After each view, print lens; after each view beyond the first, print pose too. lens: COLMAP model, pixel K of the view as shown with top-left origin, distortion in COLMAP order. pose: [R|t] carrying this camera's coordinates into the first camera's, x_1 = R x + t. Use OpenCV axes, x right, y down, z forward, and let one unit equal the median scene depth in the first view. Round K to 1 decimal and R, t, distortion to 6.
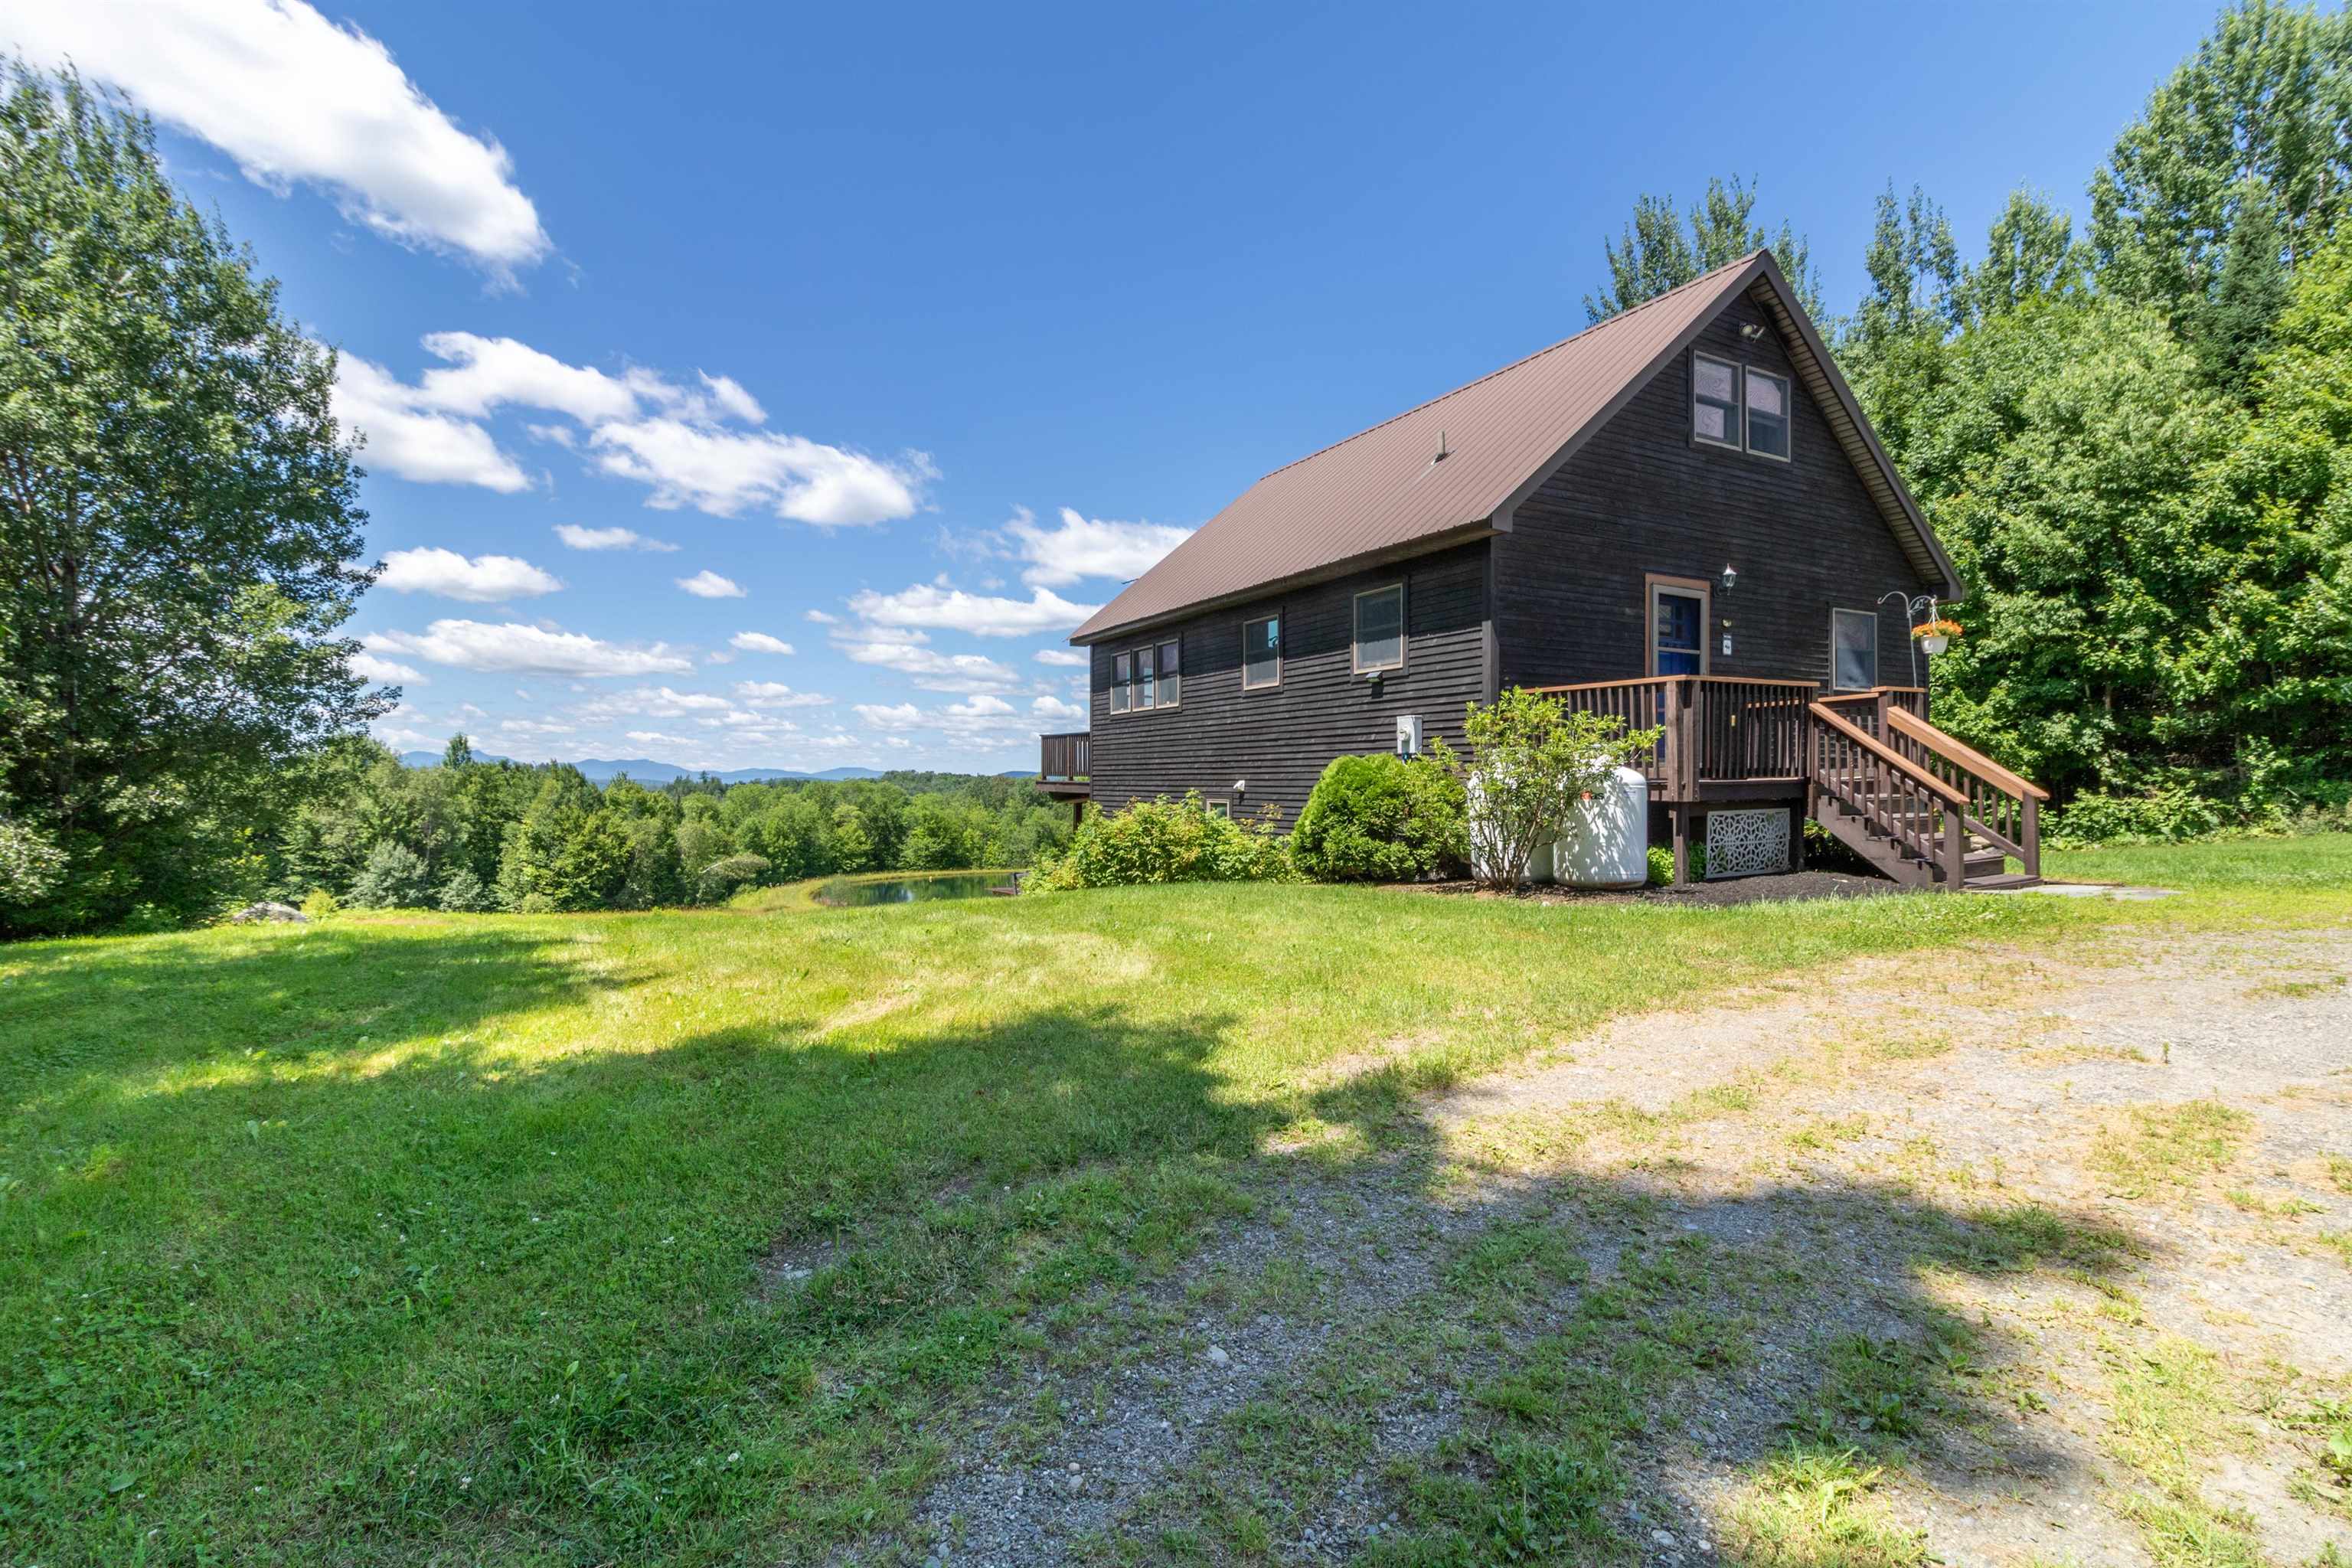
lens RADIAL K [[1095.1, 0, 1176.0], [0, 1095.1, 784.0], [0, 0, 1]] dist [-0.001353, -0.000109]
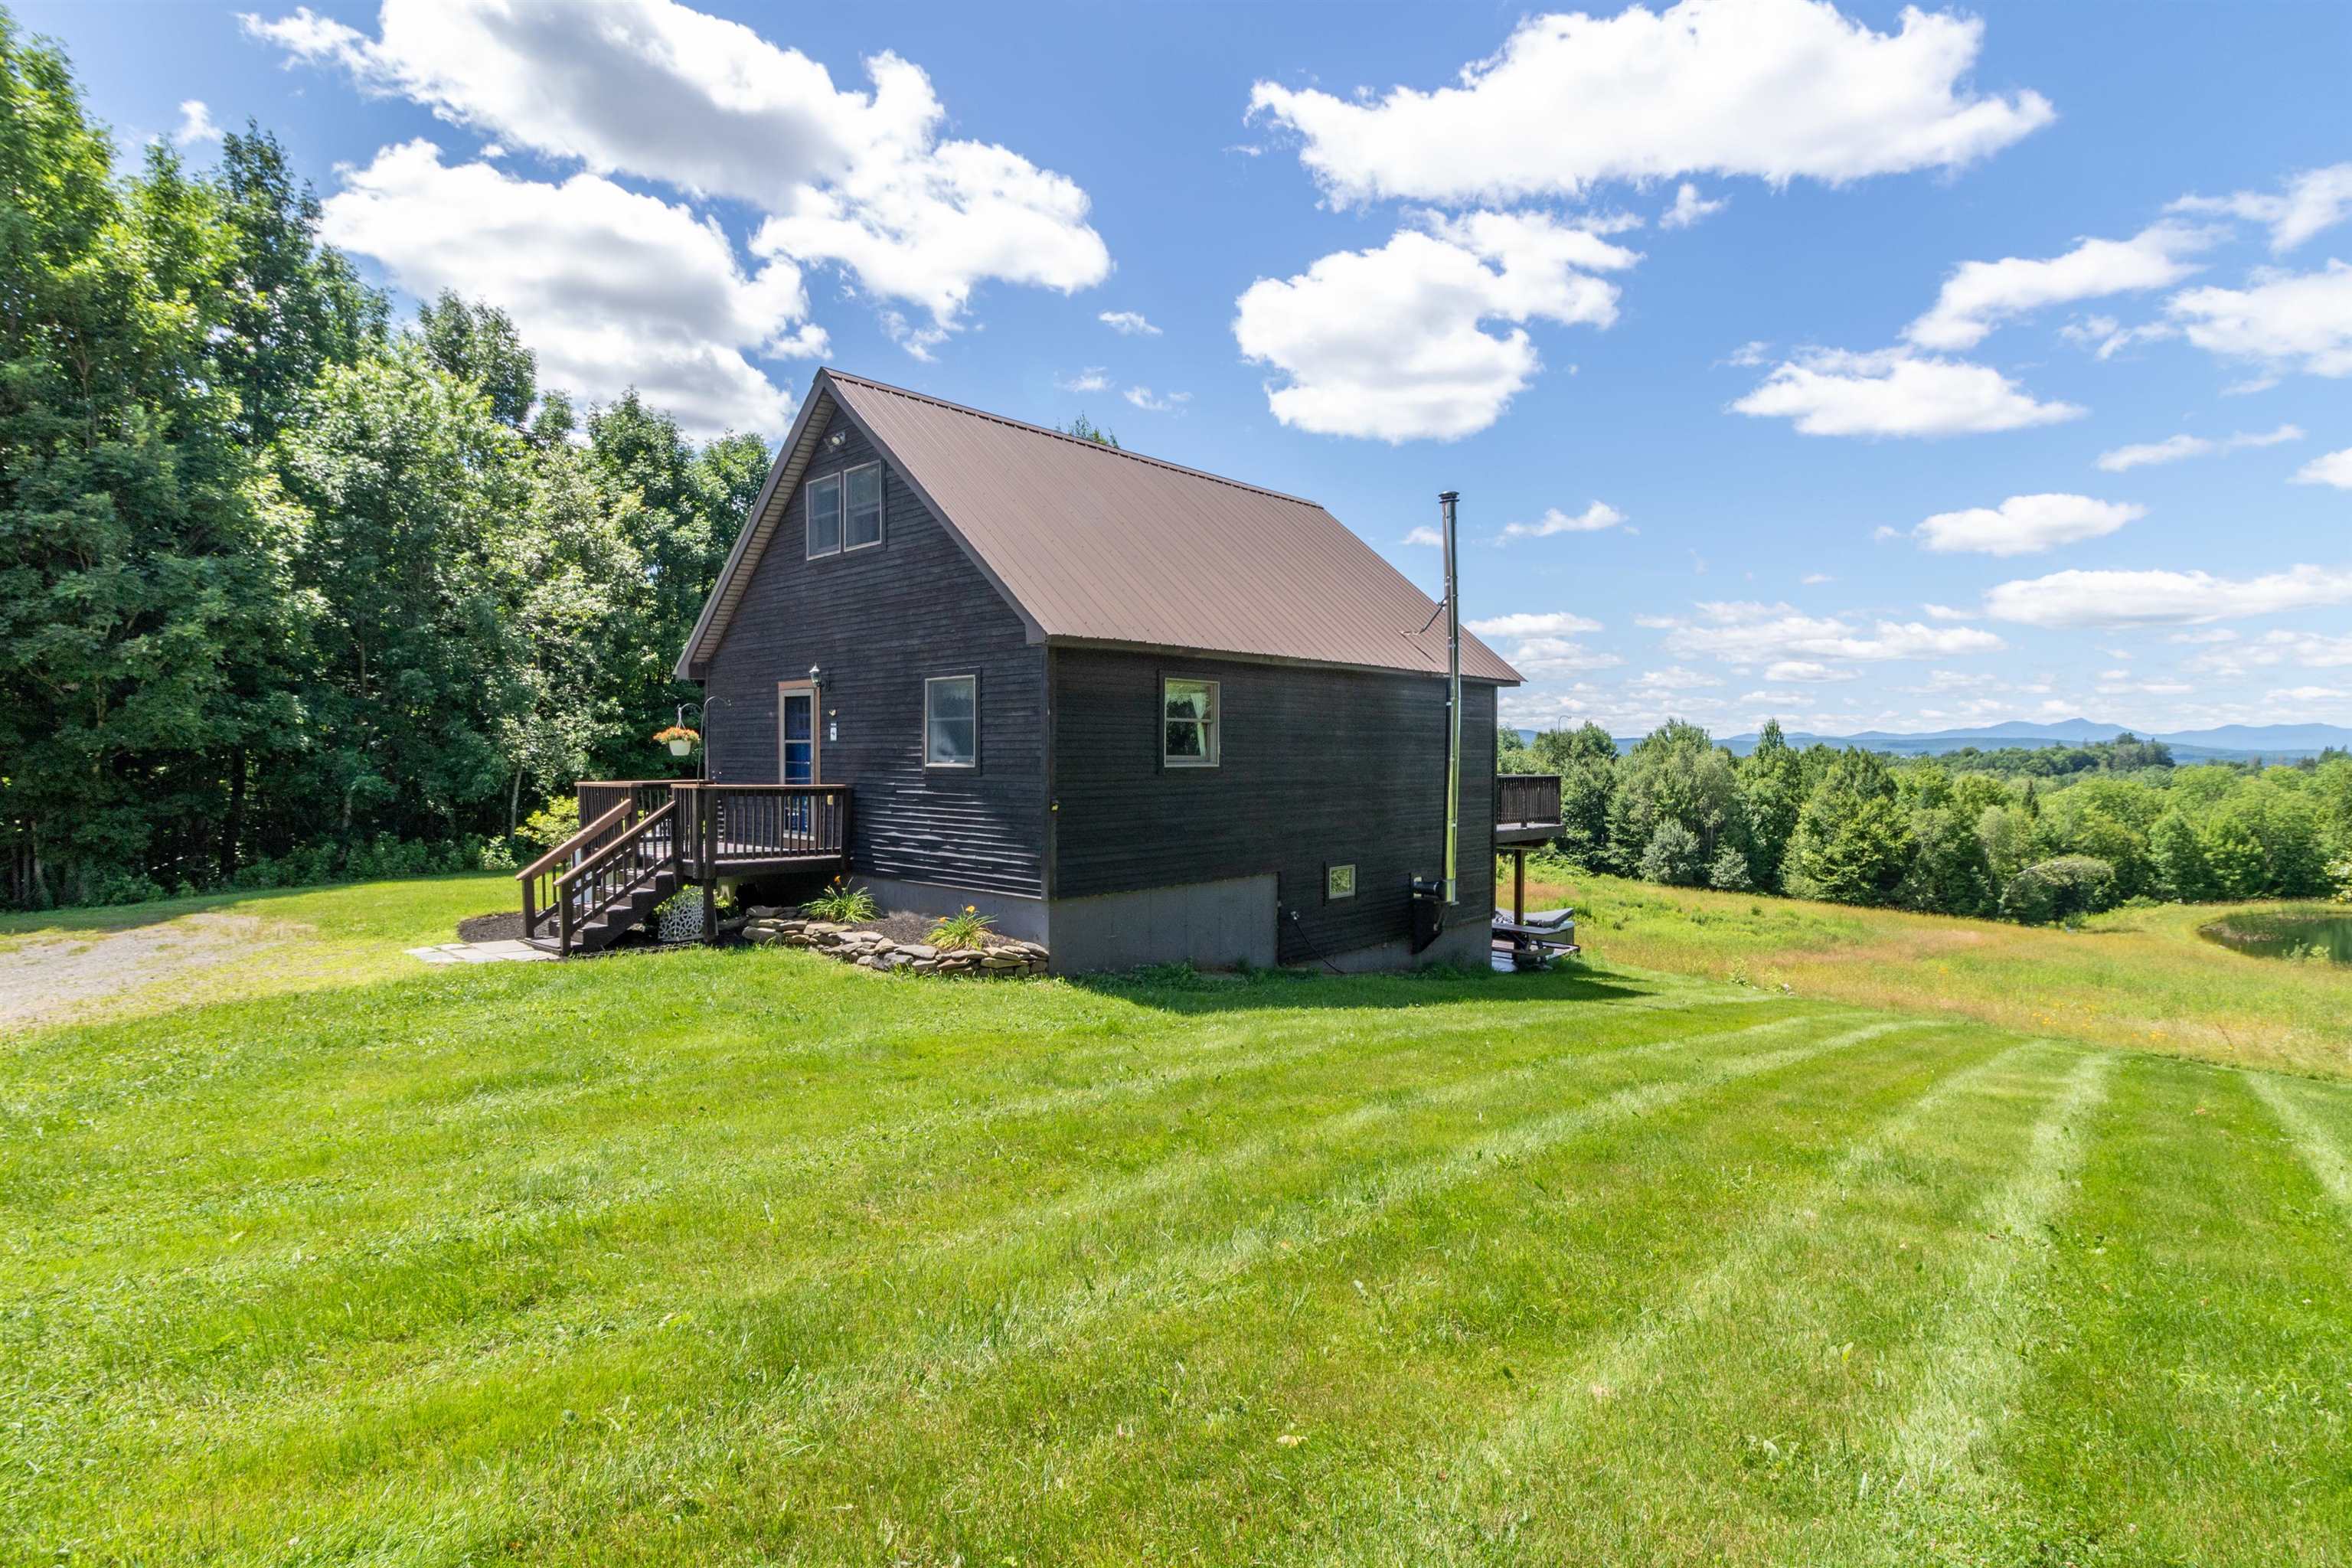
lens RADIAL K [[1132.4, 0, 1180.4], [0, 1132.4, 881.0], [0, 0, 1]] dist [0.031538, 0.000013]
pose [[0.293519, 0.107352, -0.949906, 0.179637], [-0.000525, 0.993692, 0.112139, -0.010985], [0.955953, -0.032416, 0.291724, 0.103222]]
